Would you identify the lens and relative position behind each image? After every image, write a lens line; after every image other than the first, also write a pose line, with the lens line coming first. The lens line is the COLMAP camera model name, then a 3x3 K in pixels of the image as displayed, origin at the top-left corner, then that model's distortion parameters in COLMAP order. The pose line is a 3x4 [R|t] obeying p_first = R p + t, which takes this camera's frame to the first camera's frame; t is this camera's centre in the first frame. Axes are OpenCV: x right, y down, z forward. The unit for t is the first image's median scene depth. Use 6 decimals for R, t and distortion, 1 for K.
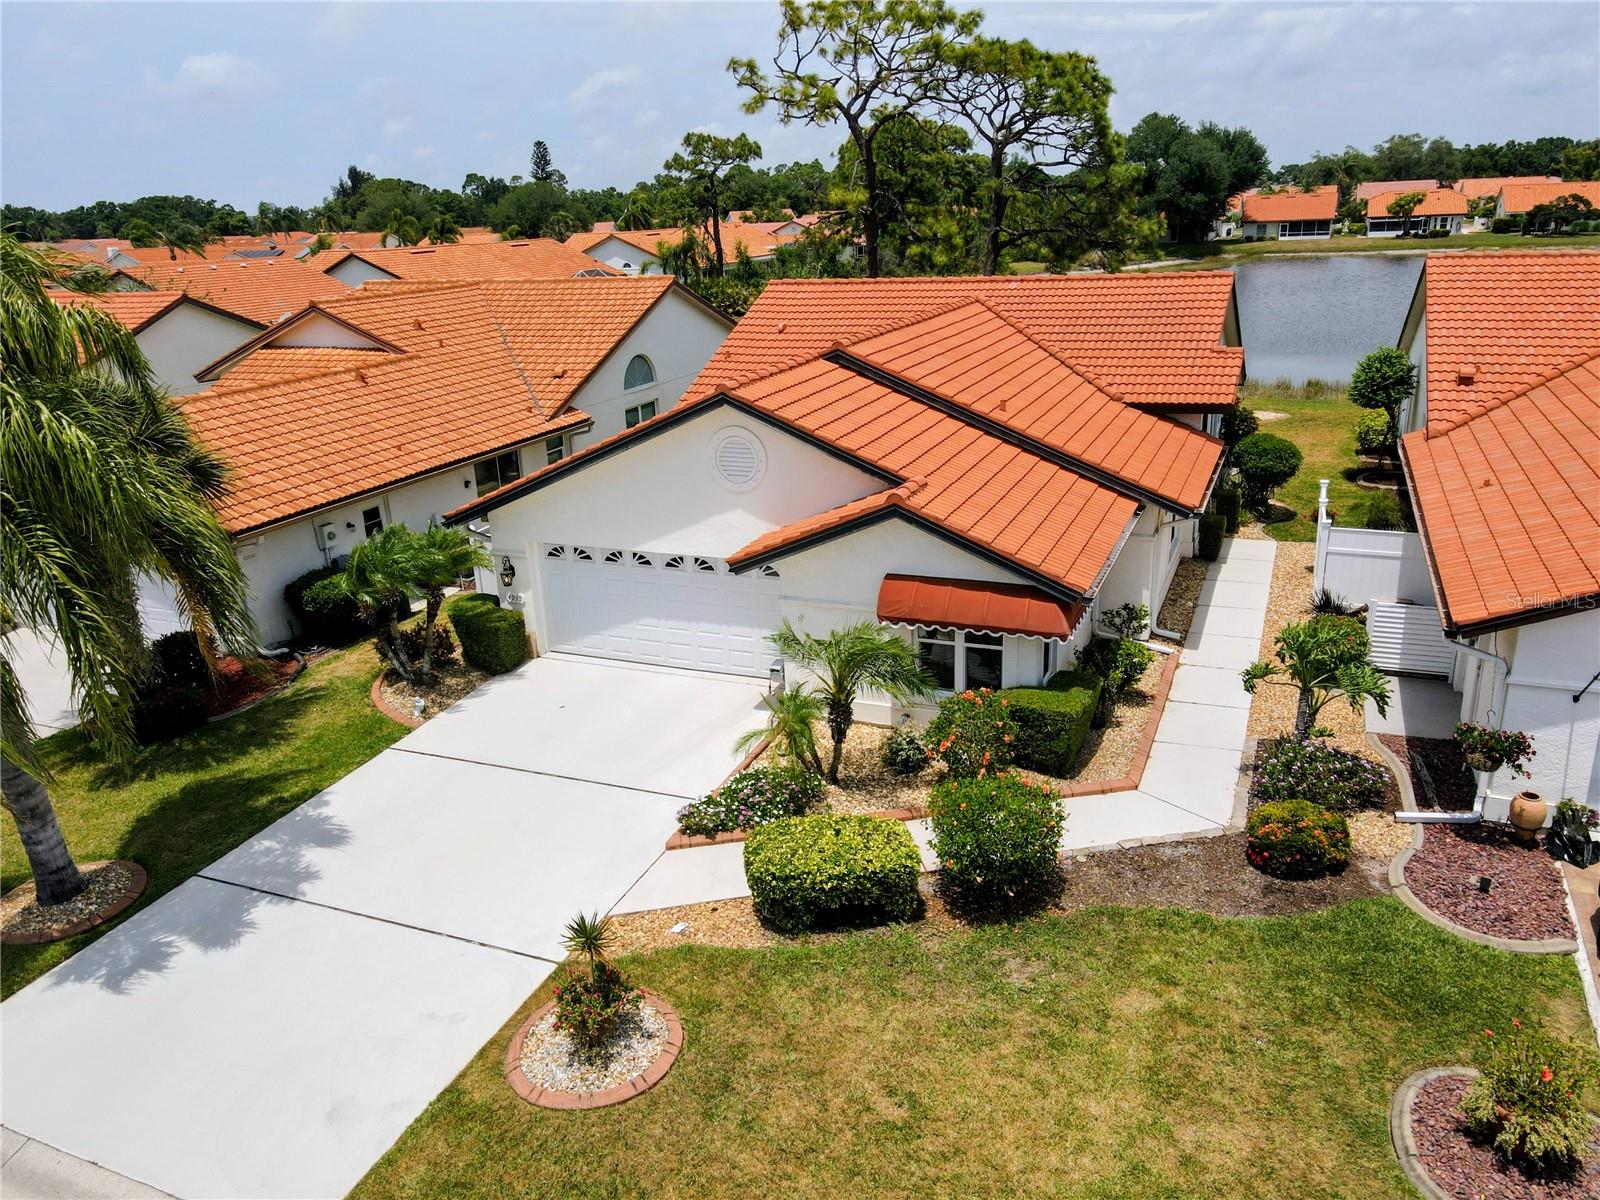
lens RADIAL K [[1168.4, 0, 796.9], [0, 1168.4, 614.2], [0, 0, 1]] dist [0.008005, 0.008662]
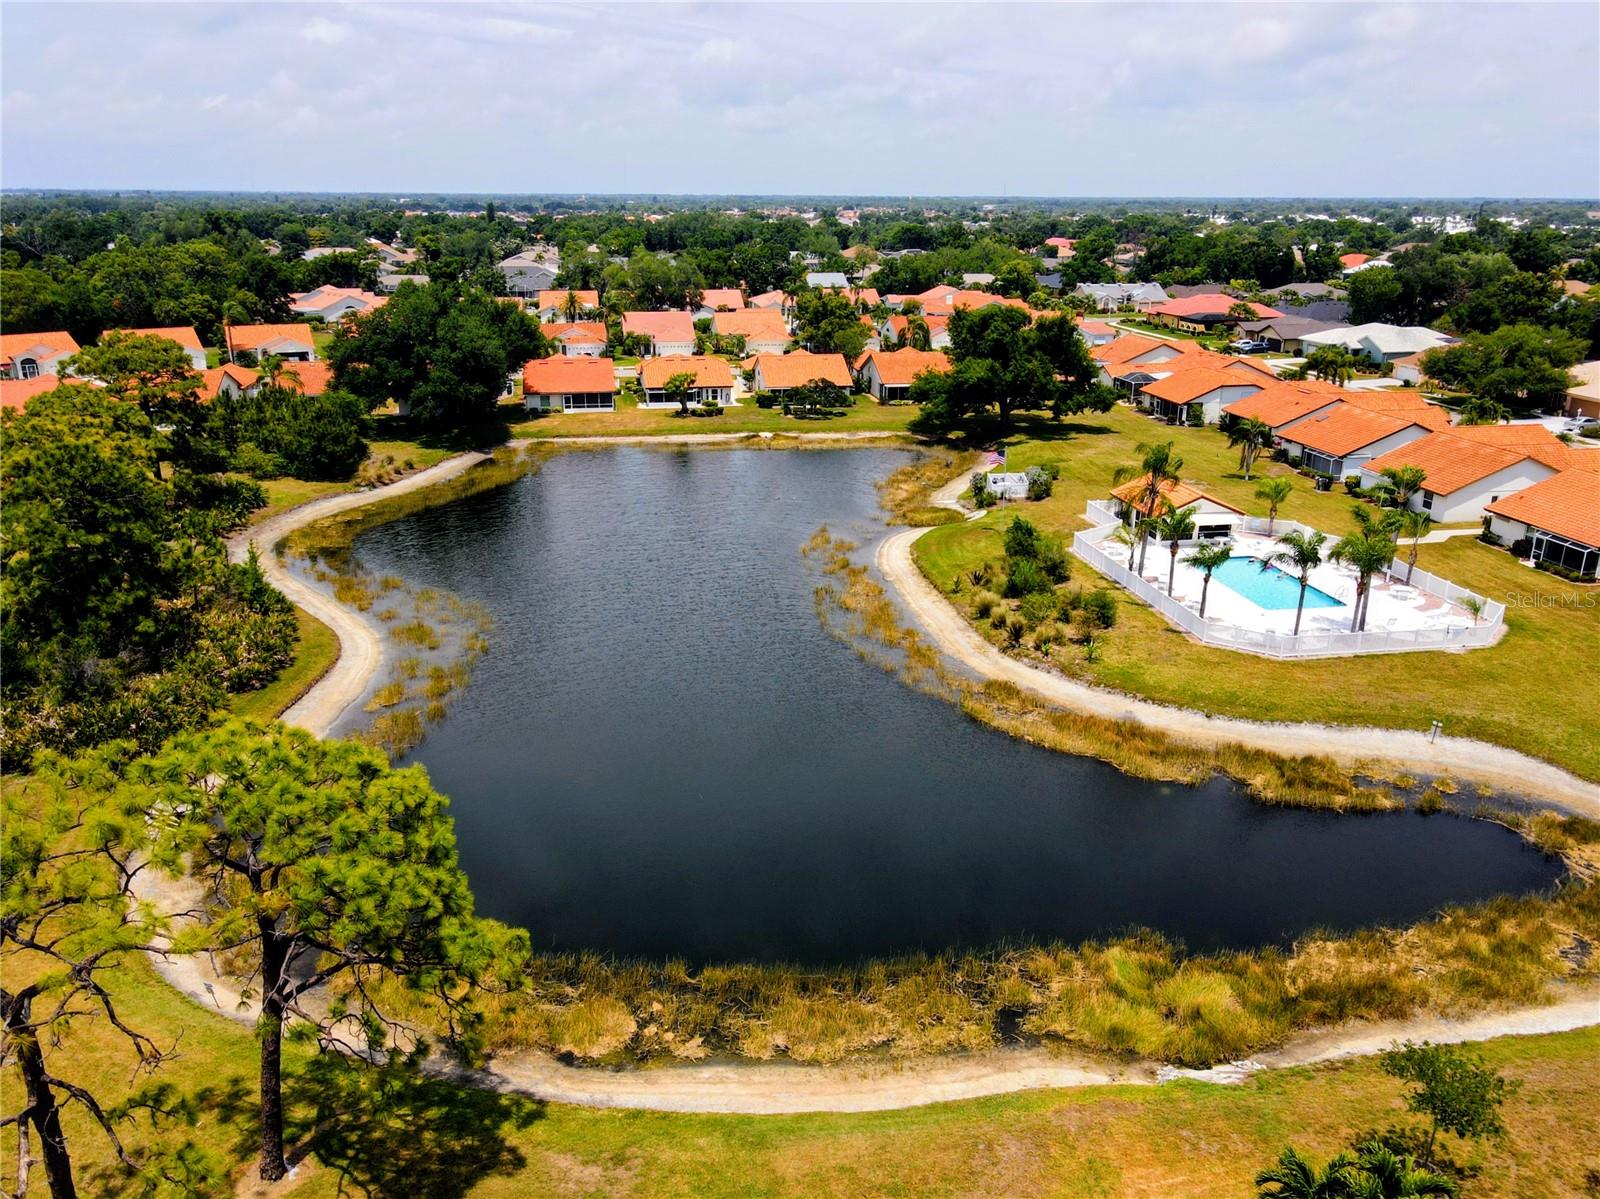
lens RADIAL K [[1224.0, 0, 800.0], [0, 1224.0, 599.5], [0, 0, 1]] dist [0.009481, 0.007702]
pose [[0.835091, -0.128350, 0.534929, 0.215115], [0.144762, 0.989401, 0.011404, -1.440323], [-0.530723, 0.067914, 0.844820, 0.716369]]
